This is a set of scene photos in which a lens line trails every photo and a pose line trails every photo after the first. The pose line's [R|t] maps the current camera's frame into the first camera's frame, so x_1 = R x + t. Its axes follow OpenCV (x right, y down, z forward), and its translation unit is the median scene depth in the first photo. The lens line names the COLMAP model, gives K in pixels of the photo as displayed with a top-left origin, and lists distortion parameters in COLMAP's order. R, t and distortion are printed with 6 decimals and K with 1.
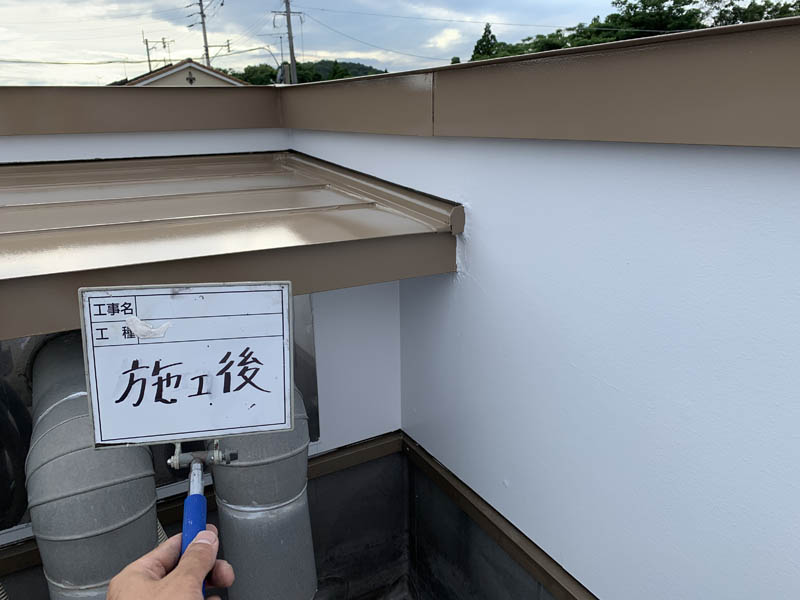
lens RADIAL K [[608.1, 0, 397.7], [0, 608.1, 293.7], [0, 0, 1]] dist [0.073671, -0.213314]
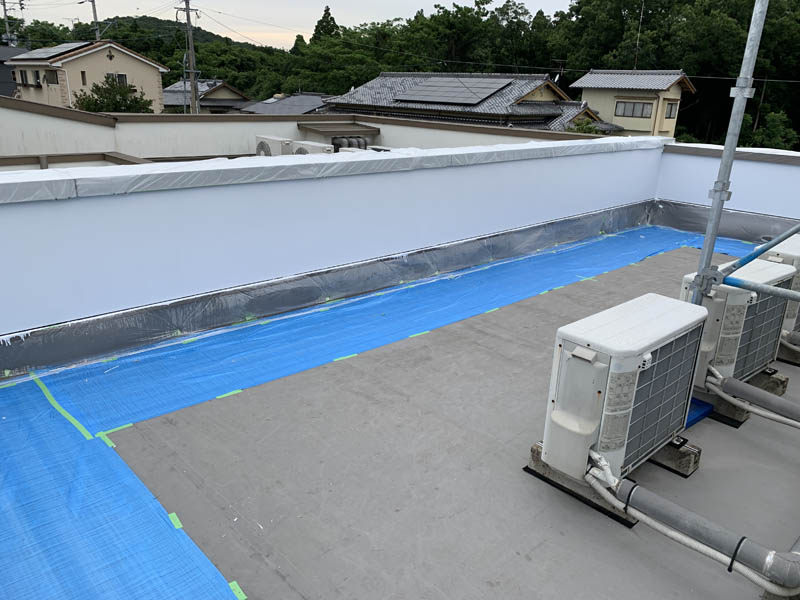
lens RADIAL K [[608.1, 0, 397.7], [0, 608.1, 293.7], [0, 0, 1]] dist [0.073671, -0.213314]
pose [[0.965150, -0.022529, 0.260725, -2.072094], [0.011283, 0.998943, 0.044550, 1.938611], [-0.261453, -0.040056, 0.964385, -8.170997]]
